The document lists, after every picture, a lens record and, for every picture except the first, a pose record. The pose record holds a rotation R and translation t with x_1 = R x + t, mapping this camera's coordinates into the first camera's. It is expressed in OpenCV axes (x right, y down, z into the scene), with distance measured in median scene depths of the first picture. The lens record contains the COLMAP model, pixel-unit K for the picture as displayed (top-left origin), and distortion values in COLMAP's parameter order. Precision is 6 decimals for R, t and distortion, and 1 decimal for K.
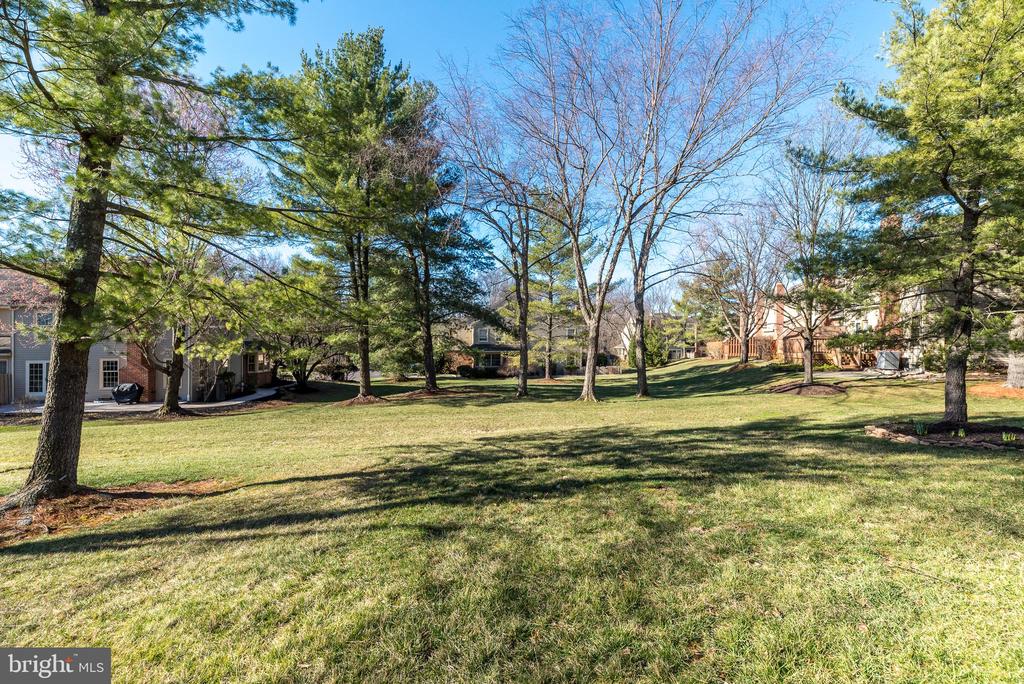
lens RADIAL K [[415.1, 0, 514.7], [0, 415.1, 352.2], [0, 0, 1]] dist [0.007678, -0.000230]
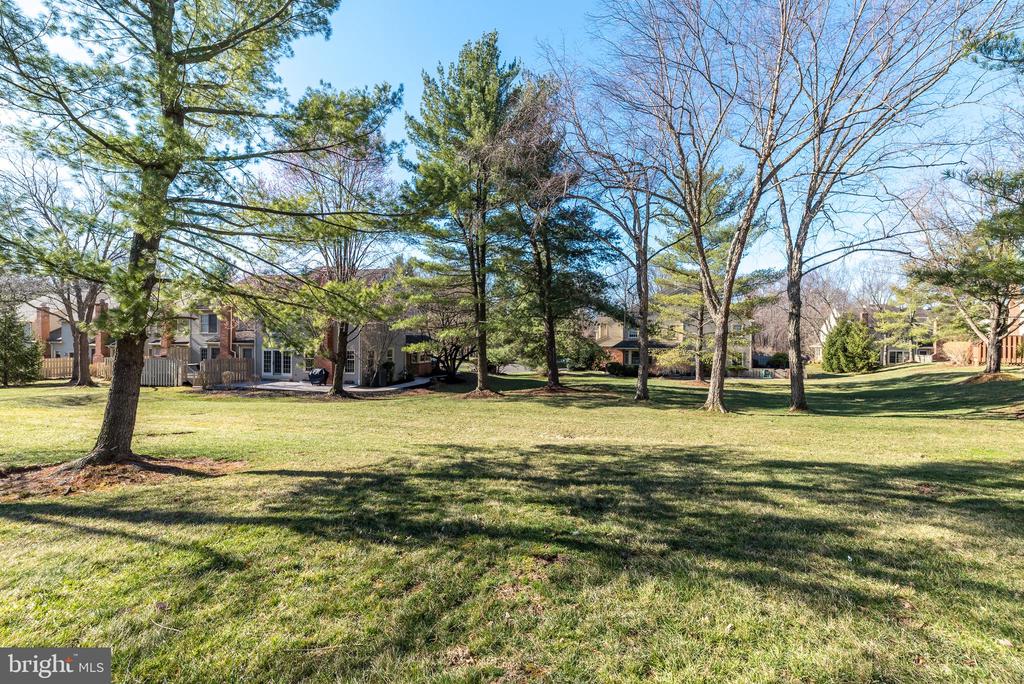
lens RADIAL K [[399.7, 0, 622.5], [0, 399.7, 341.8], [0, 0, 1]] dist [0.008528, -0.000238]
pose [[0.930290, 0.016279, -0.366463, 0.297449], [-0.020006, 0.999780, -0.006374, -0.013190], [0.366278, 0.013261, 0.930411, 0.180197]]
